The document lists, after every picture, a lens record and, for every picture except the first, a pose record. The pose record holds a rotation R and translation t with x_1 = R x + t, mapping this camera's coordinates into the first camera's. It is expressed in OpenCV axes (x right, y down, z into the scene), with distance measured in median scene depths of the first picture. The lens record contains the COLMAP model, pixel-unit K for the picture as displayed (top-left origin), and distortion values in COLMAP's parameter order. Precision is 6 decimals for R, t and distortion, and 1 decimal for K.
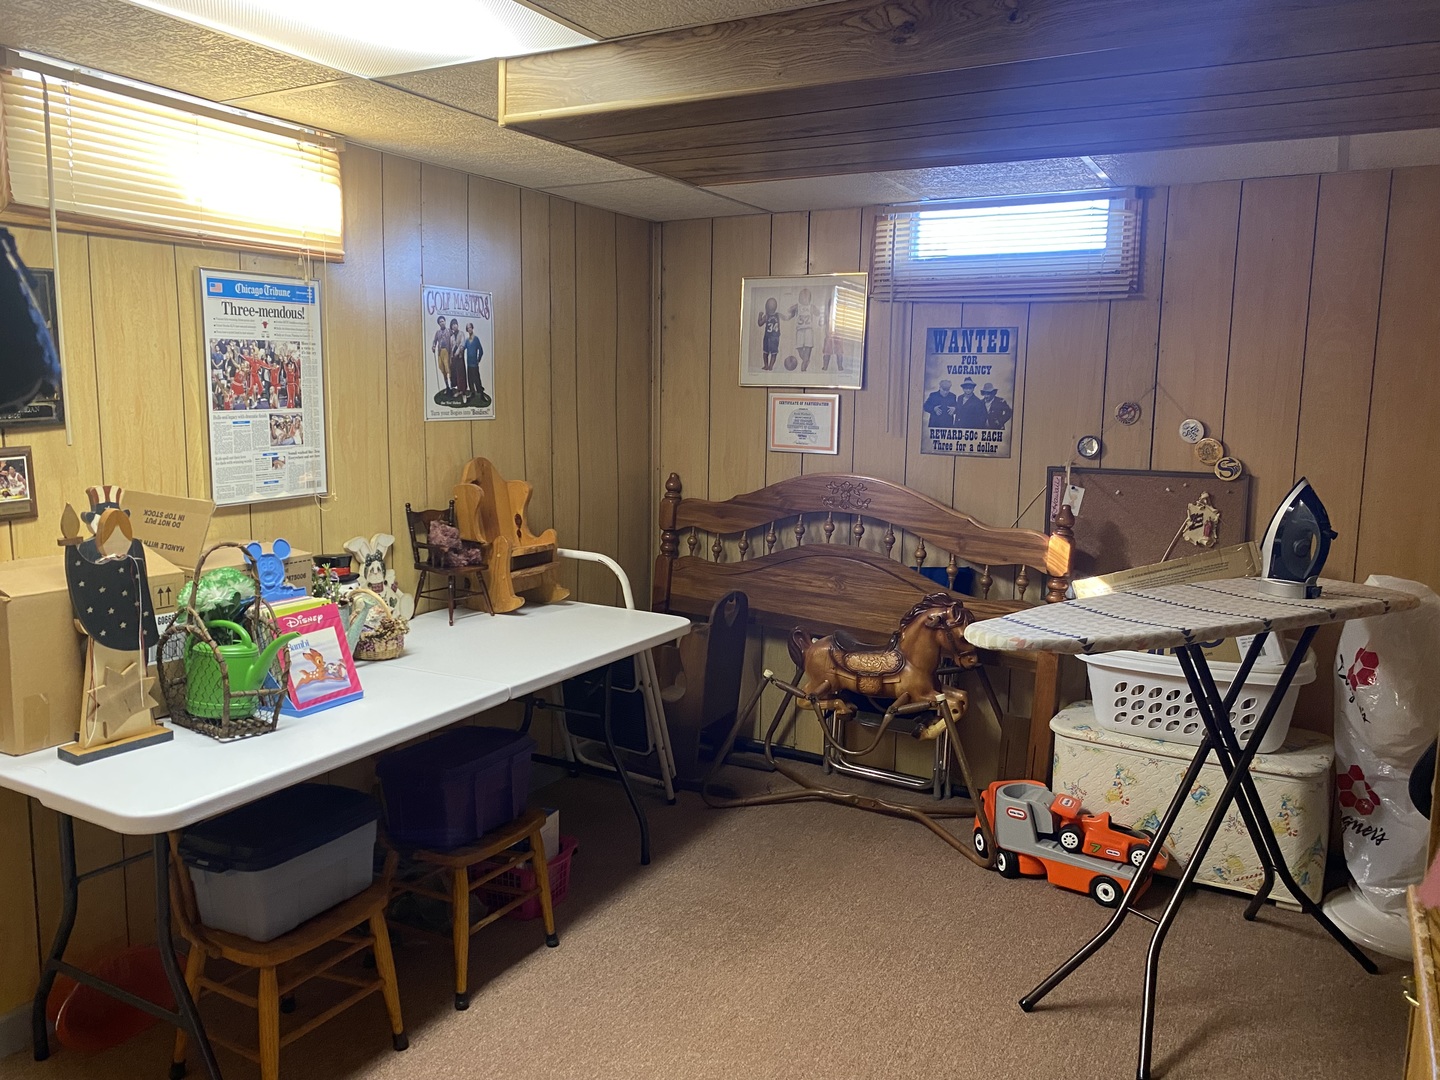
lens RADIAL K [[1093.2, 0, 718.0], [0, 1093.2, 543.3], [0, 0, 1]] dist [0.040313, -0.043855]
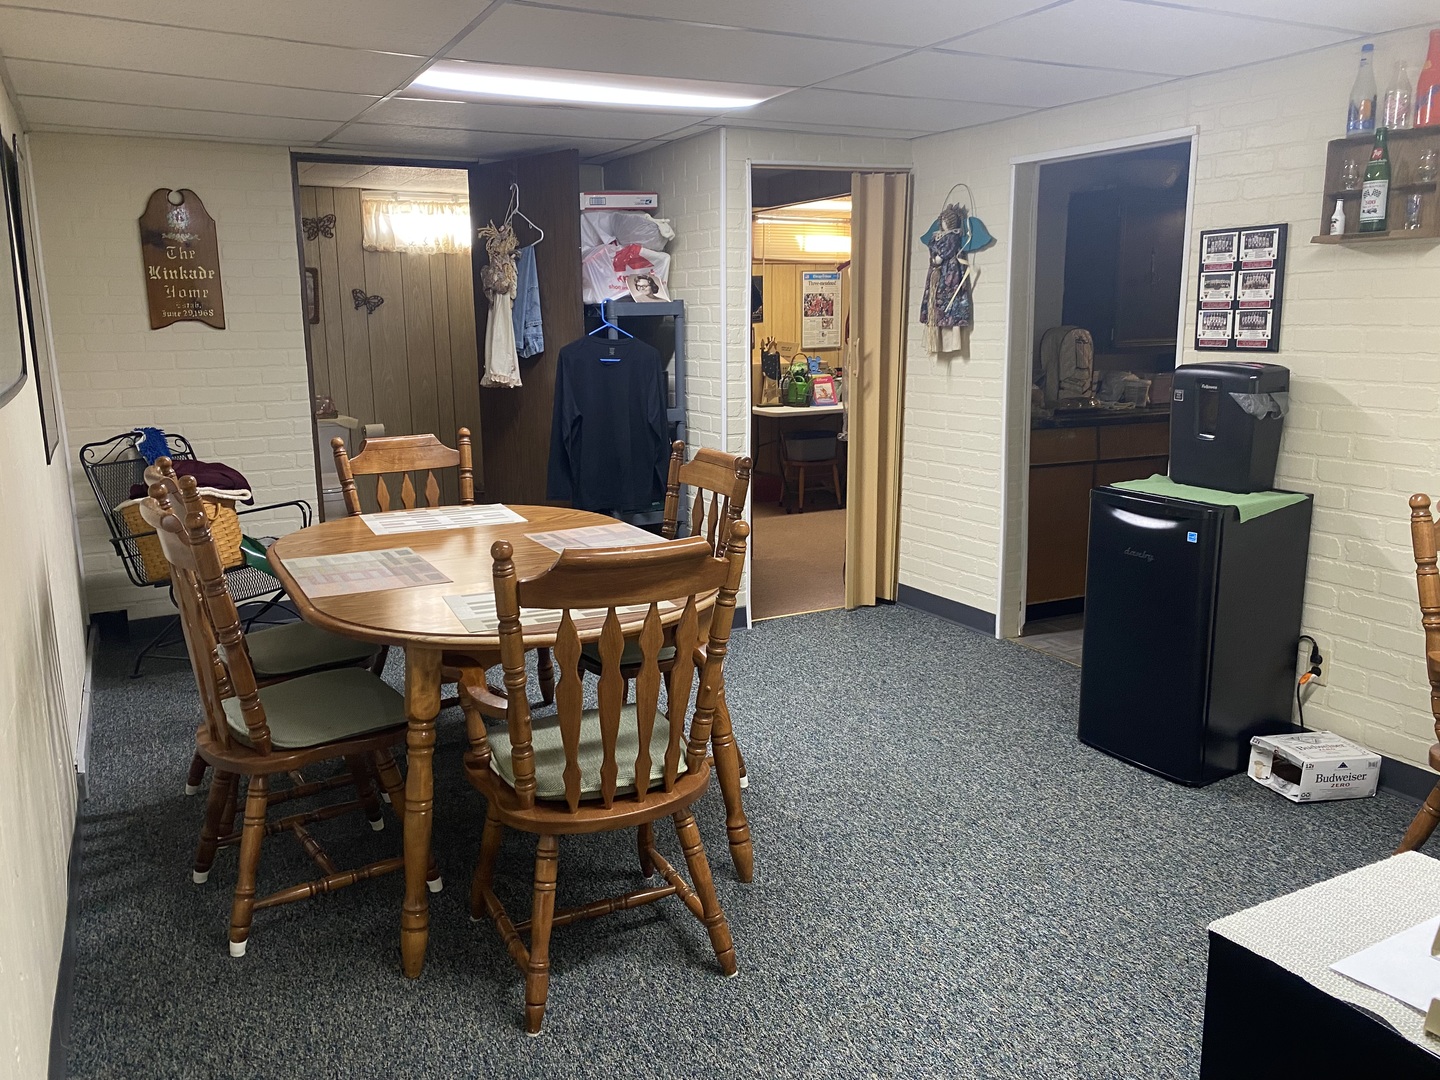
lens RADIAL K [[1093.2, 0, 719.6], [0, 1093.2, 537.5], [0, 0, 1]] dist [0.040313, -0.043855]
pose [[0.843185, 0.085499, -0.530781, 1.139436], [-0.055669, 0.995851, 0.071980, 0.319881], [0.534733, -0.031145, 0.844447, -1.934395]]
